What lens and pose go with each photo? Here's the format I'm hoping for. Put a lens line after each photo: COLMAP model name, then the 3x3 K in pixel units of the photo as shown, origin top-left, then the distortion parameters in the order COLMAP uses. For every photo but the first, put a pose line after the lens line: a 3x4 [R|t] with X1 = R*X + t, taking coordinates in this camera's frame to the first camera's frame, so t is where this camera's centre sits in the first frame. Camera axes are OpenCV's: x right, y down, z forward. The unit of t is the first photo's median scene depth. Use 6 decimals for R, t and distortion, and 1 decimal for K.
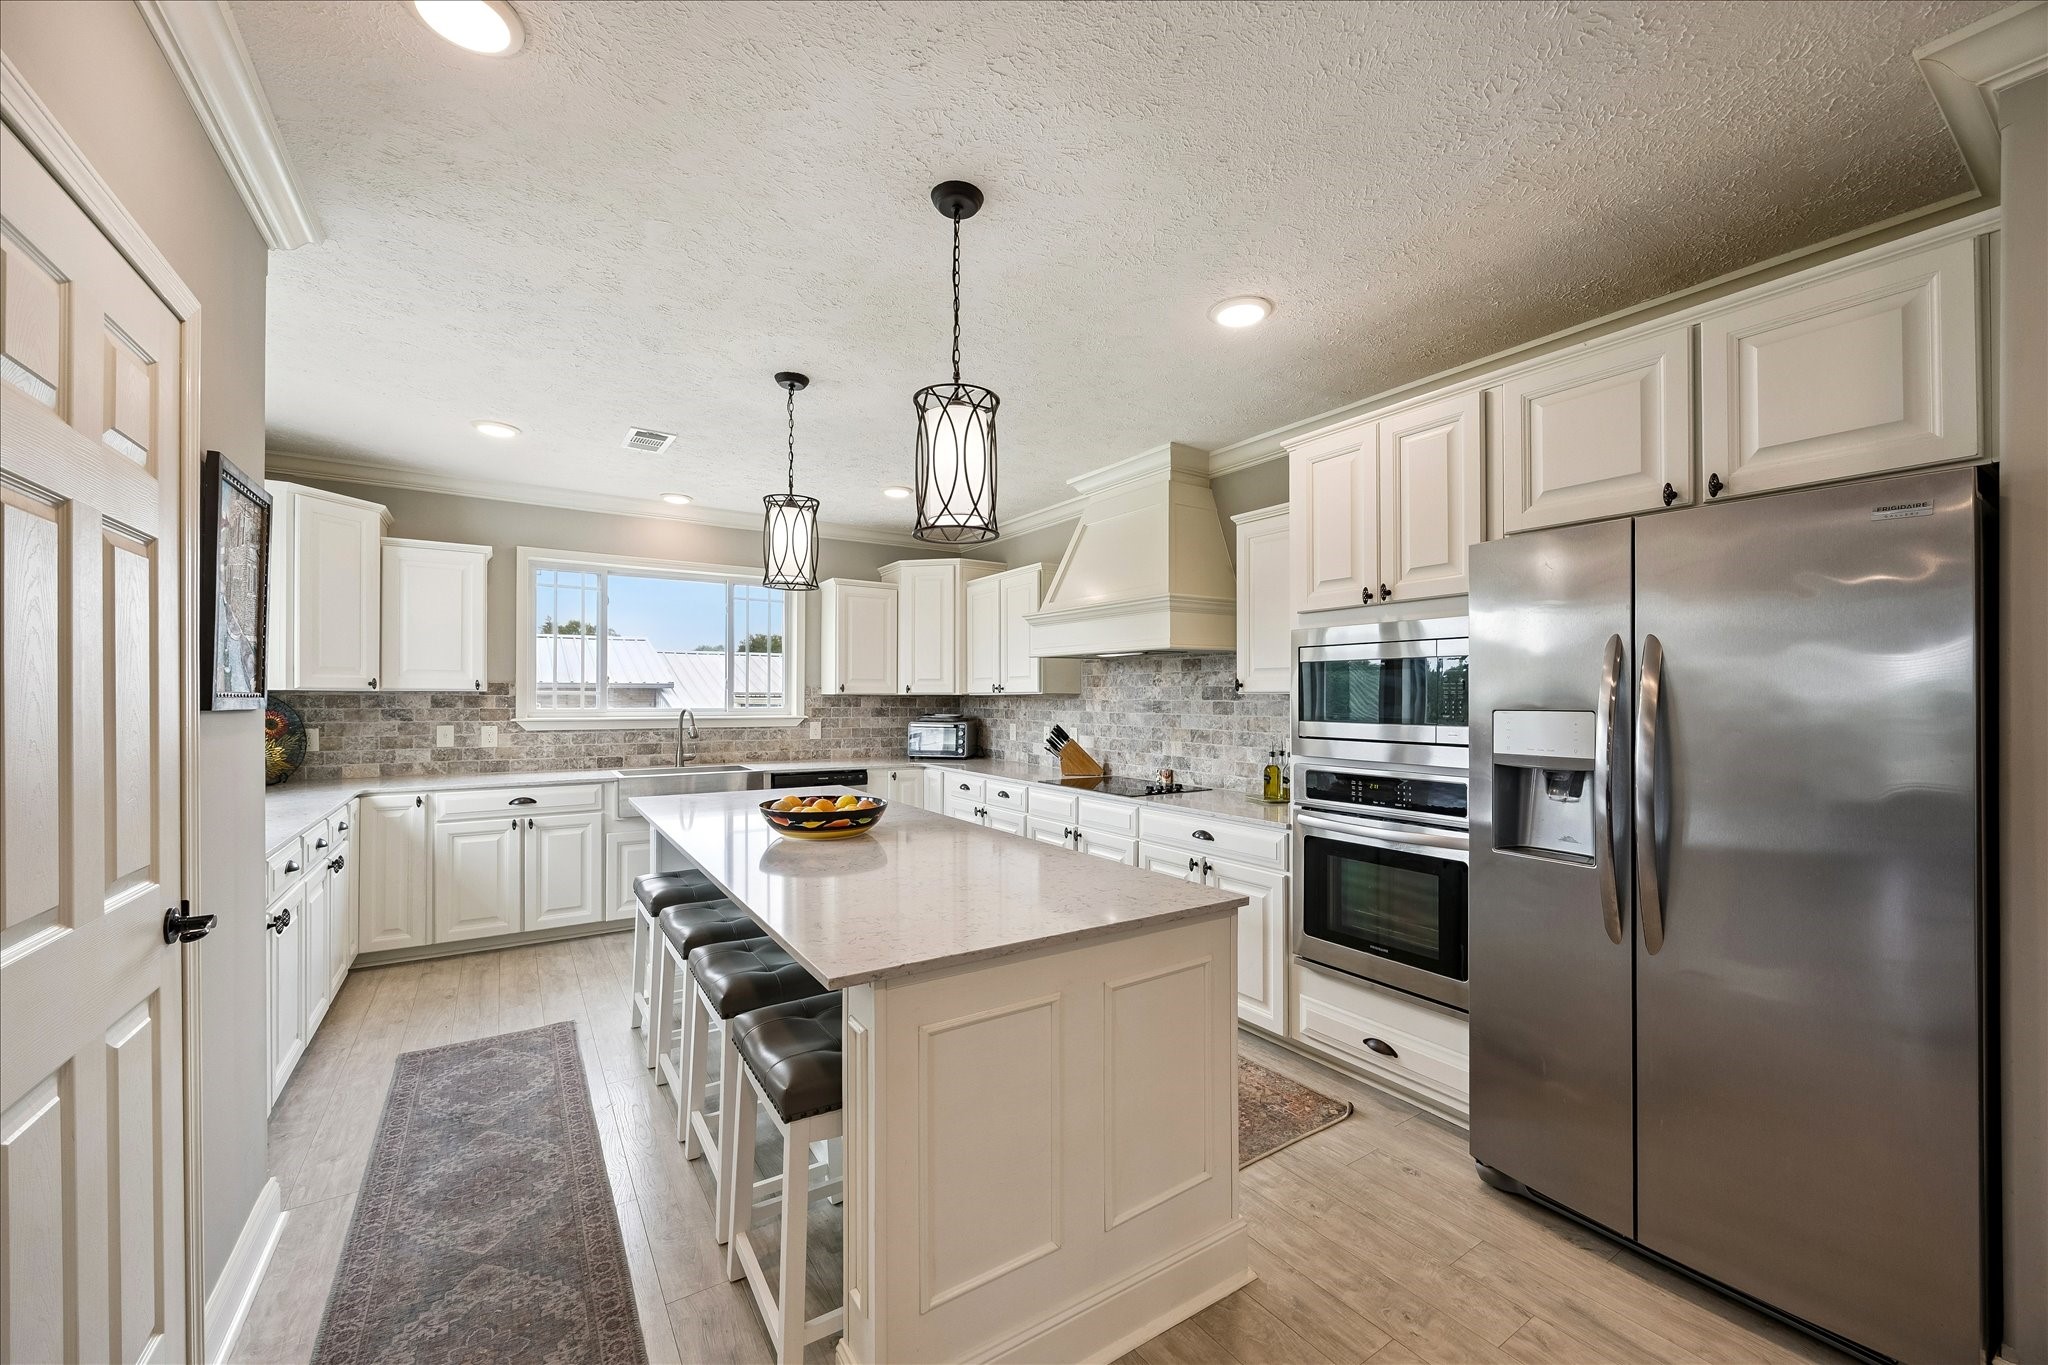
lens RADIAL K [[797.6, 0, 1024.0], [0, 797.6, 682.5], [0, 0, 1]] dist [-0.001745, -0.000118]
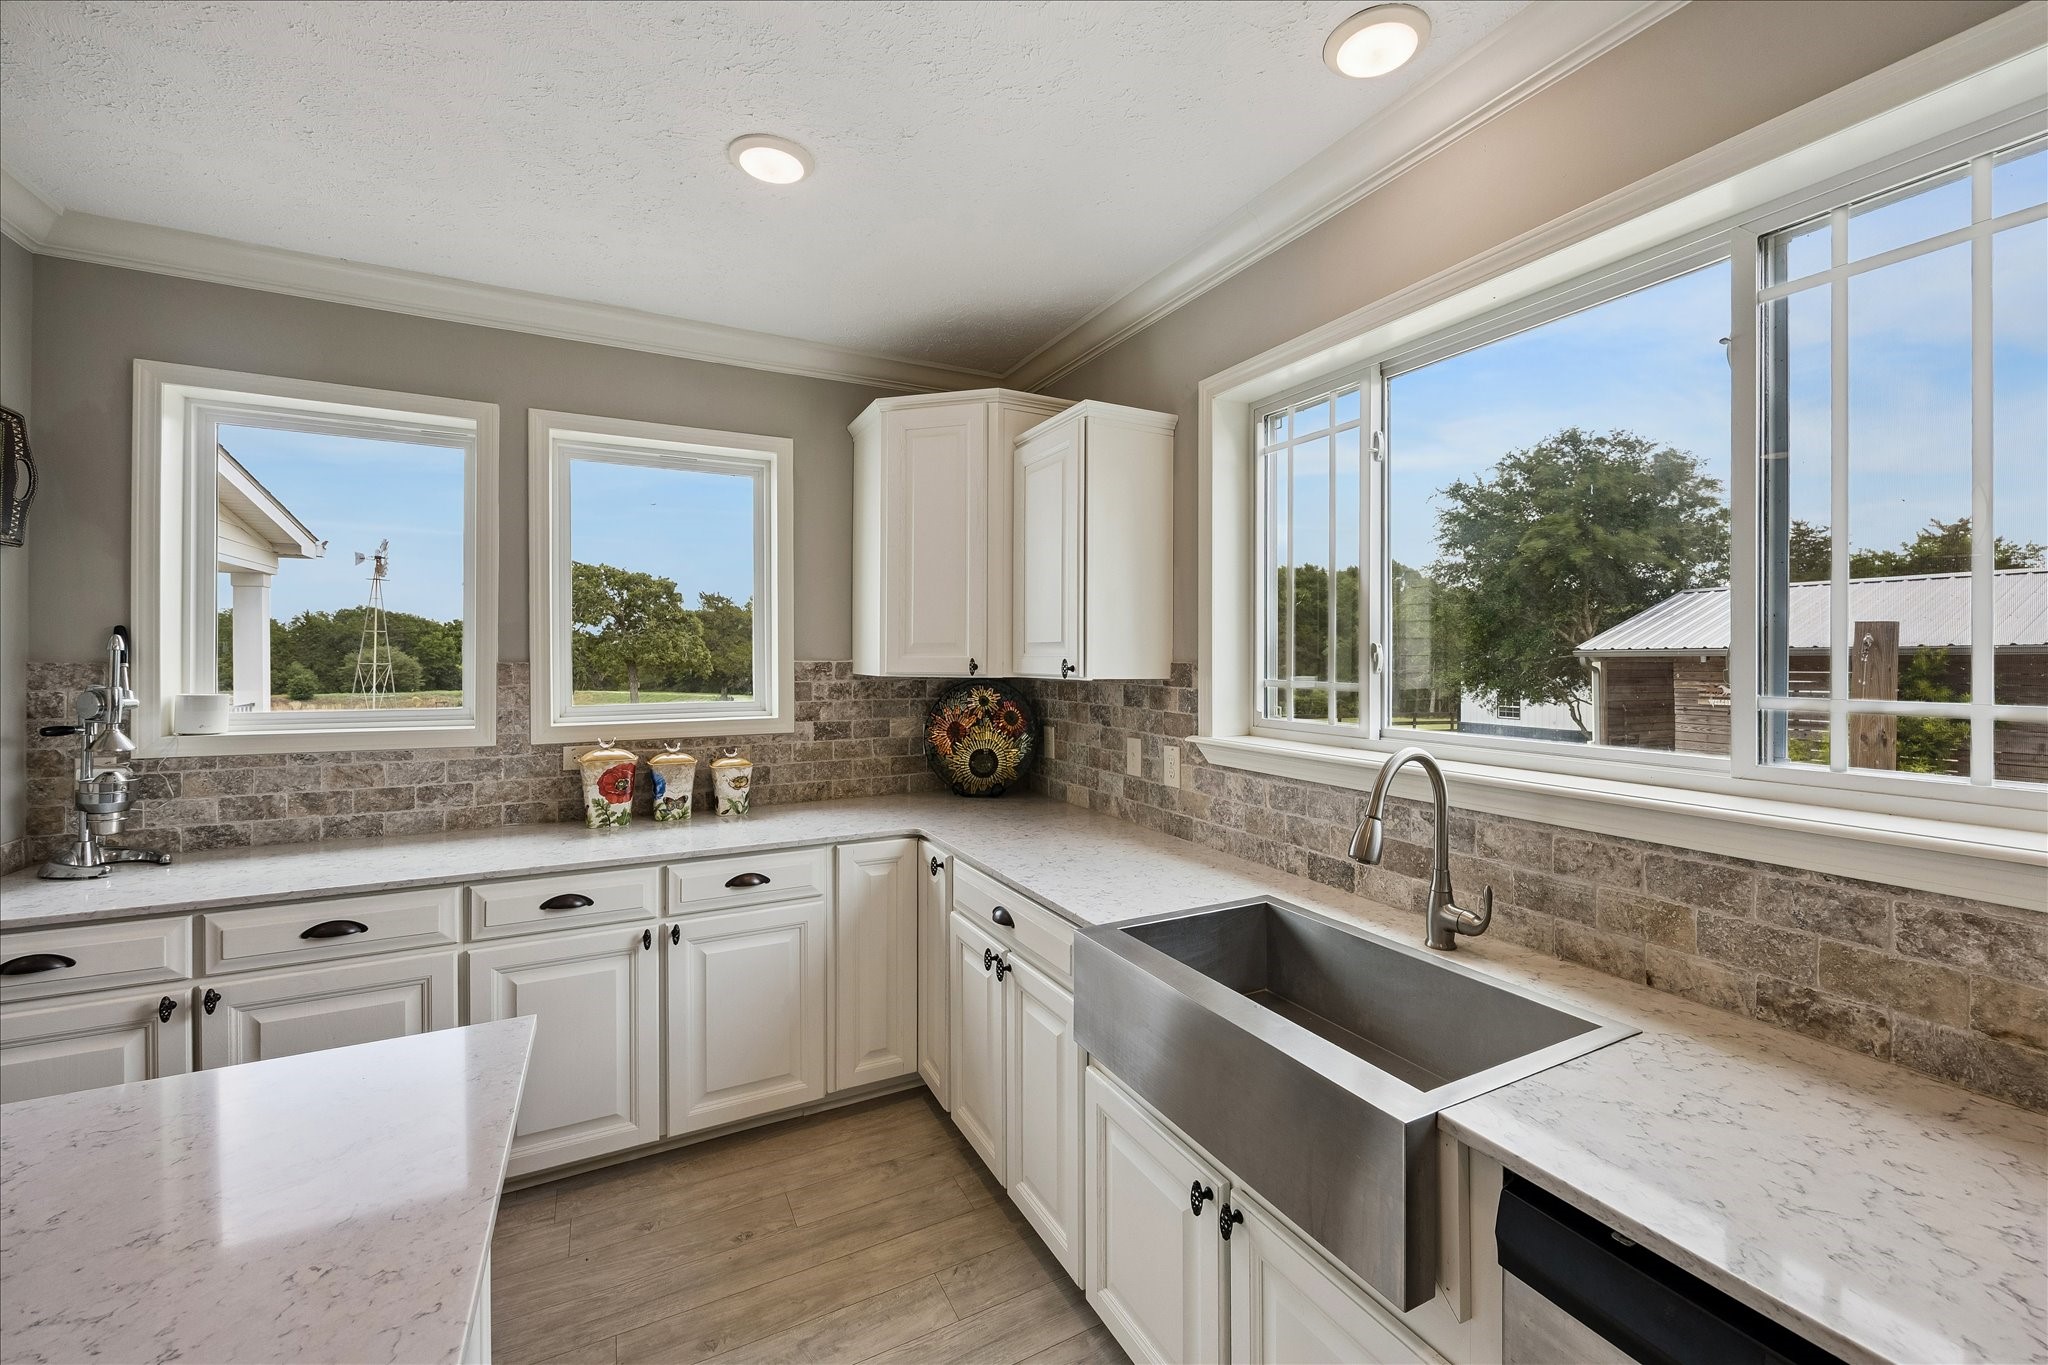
lens RADIAL K [[834.4, 0, 1029.5], [0, 834.4, 658.9], [0, 0, 1]] dist [-0.000978, -0.000067]
pose [[-0.086455, -0.001176, -0.996255, -0.125343], [0.017397, 0.999845, -0.002690, -0.002562], [0.996104, -0.017564, -0.086421, 0.993045]]
